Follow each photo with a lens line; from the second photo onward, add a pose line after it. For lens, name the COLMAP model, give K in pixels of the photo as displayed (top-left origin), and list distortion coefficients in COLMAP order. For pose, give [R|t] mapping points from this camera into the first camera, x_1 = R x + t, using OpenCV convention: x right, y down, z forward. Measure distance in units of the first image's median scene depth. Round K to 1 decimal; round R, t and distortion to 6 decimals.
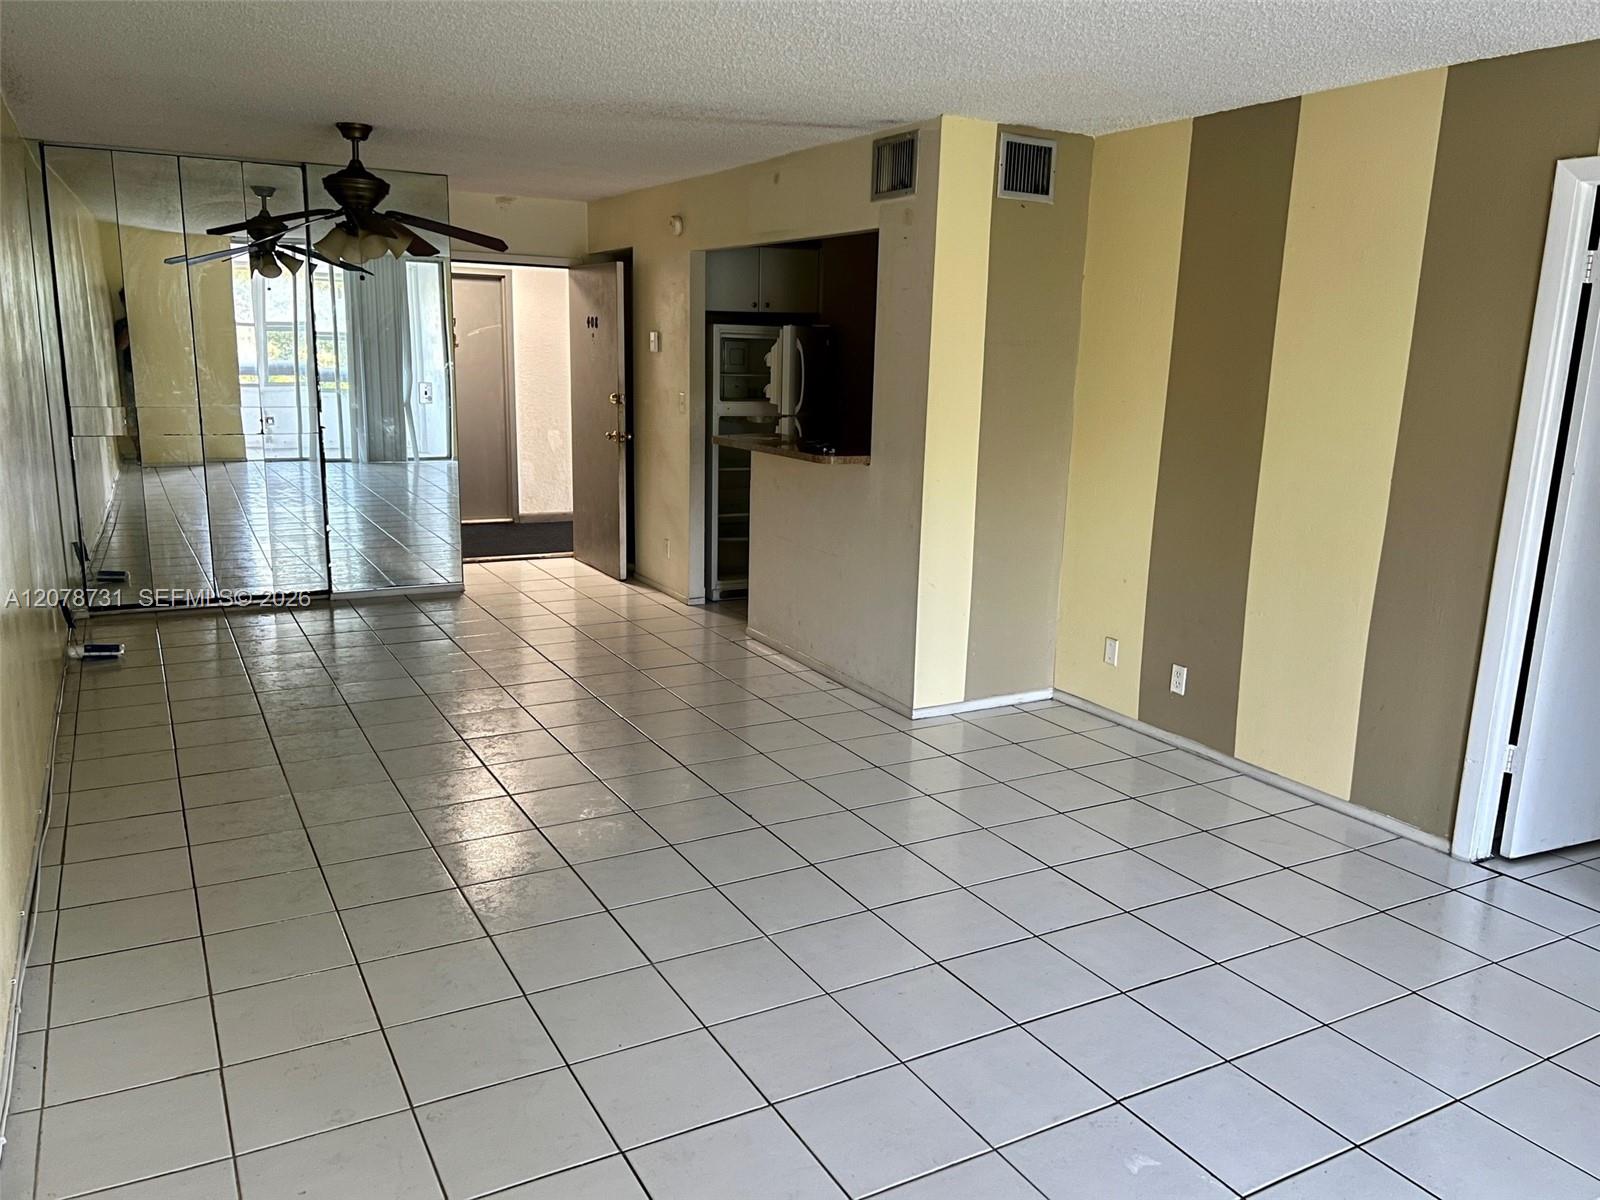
lens RADIAL K [[1197.6, 0, 800.1], [0, 1197.6, 600.7], [0, 0, 1]] dist [0.015149, 0.001571]
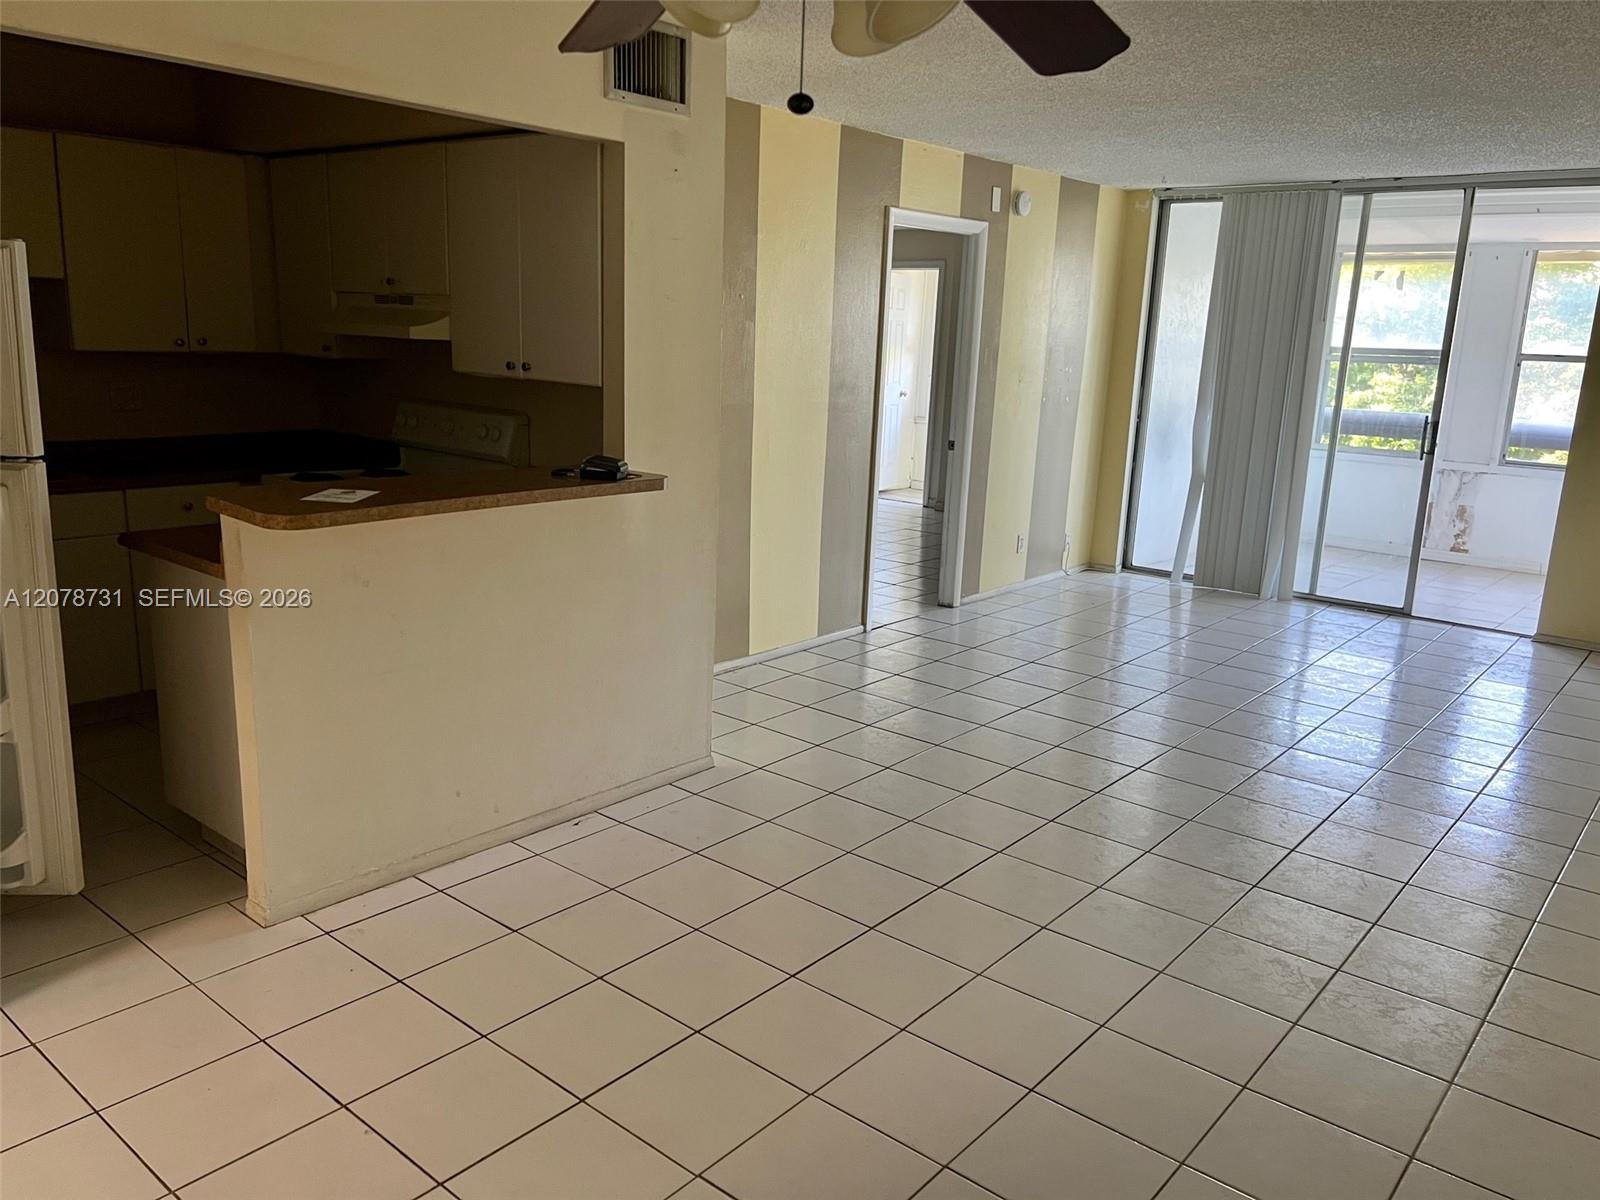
lens RADIAL K [[1197.6, 0, 801.6], [0, 1197.6, 599.0], [0, 0, 1]] dist [0.015149, 0.001571]
pose [[-0.370699, -0.241555, 0.896791, -0.583778], [0.148486, 0.937751, 0.313966, -0.236450], [-0.916807, 0.249548, -0.311756, 1.060514]]
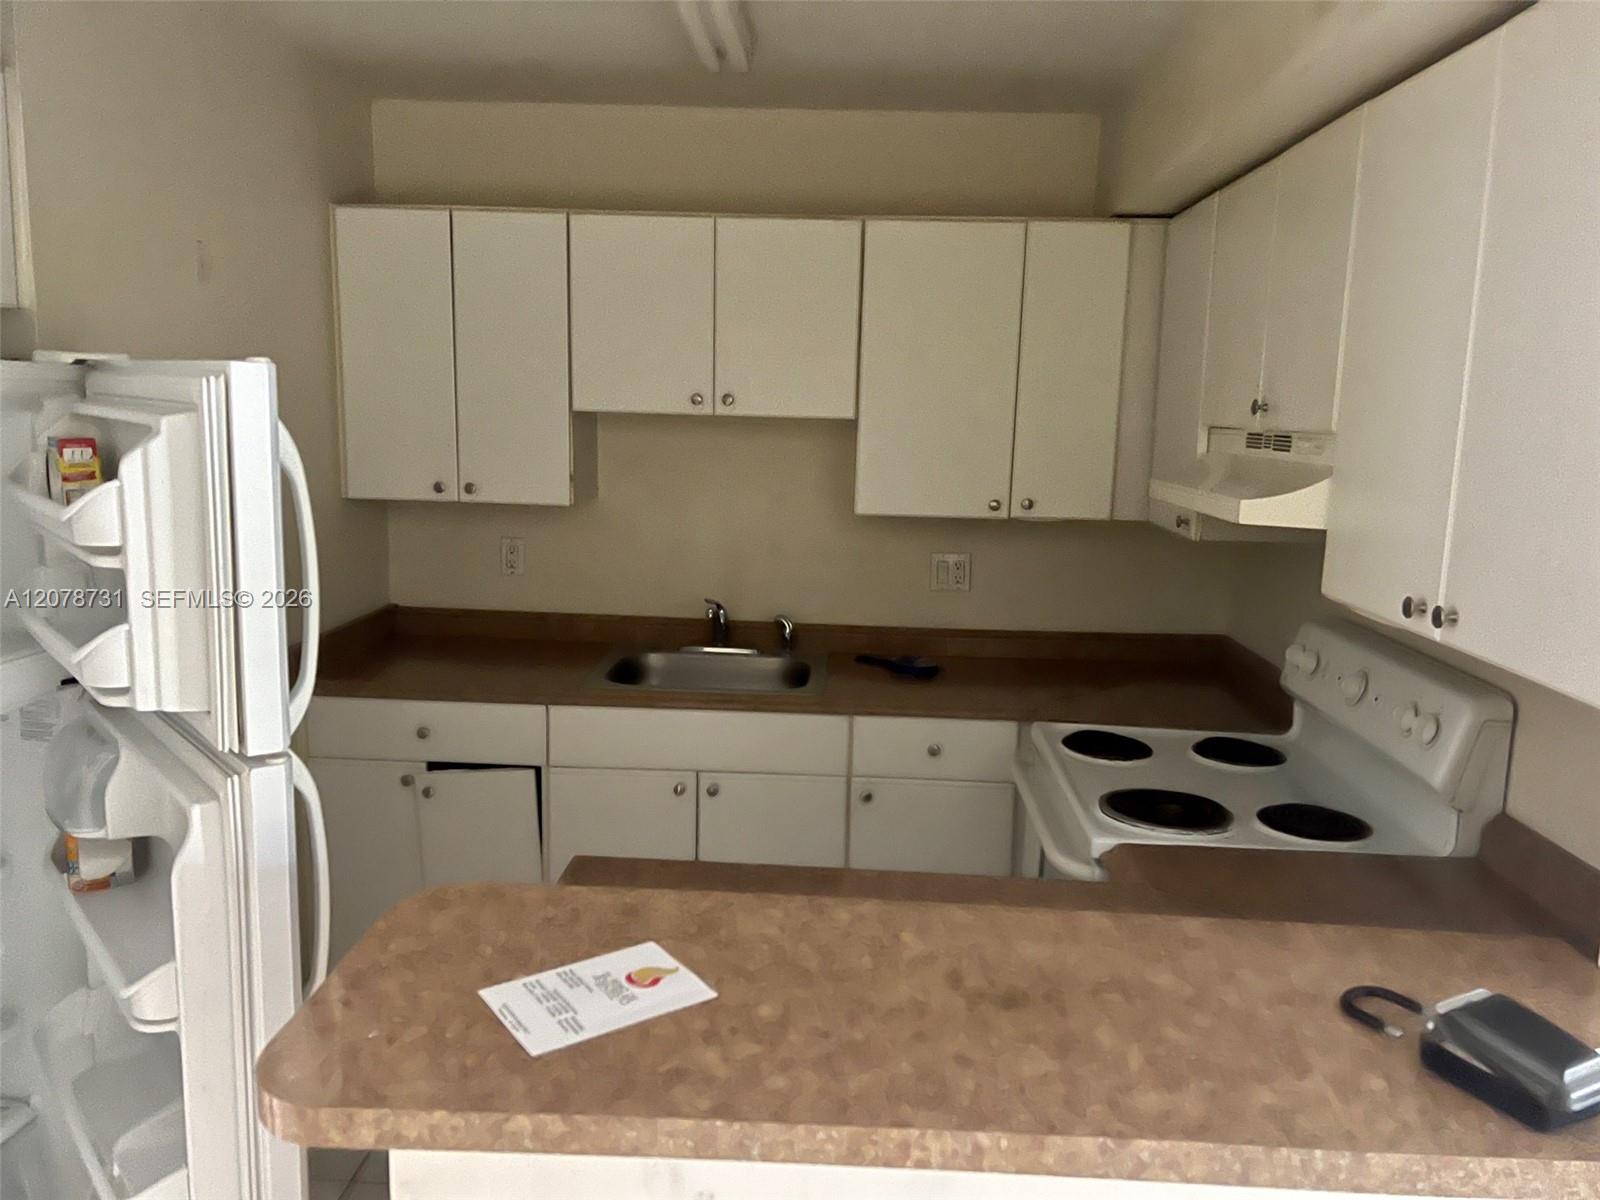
lens RADIAL K [[1197.6, 0, 805.7], [0, 1197.6, 600.5], [0, 0, 1]] dist [0.015149, 0.001571]
pose [[0.516129, -0.143992, 0.844321, -0.166492], [0.167198, 0.983741, 0.065562, -0.213199], [-0.840033, 0.107330, 0.531812, 0.932656]]
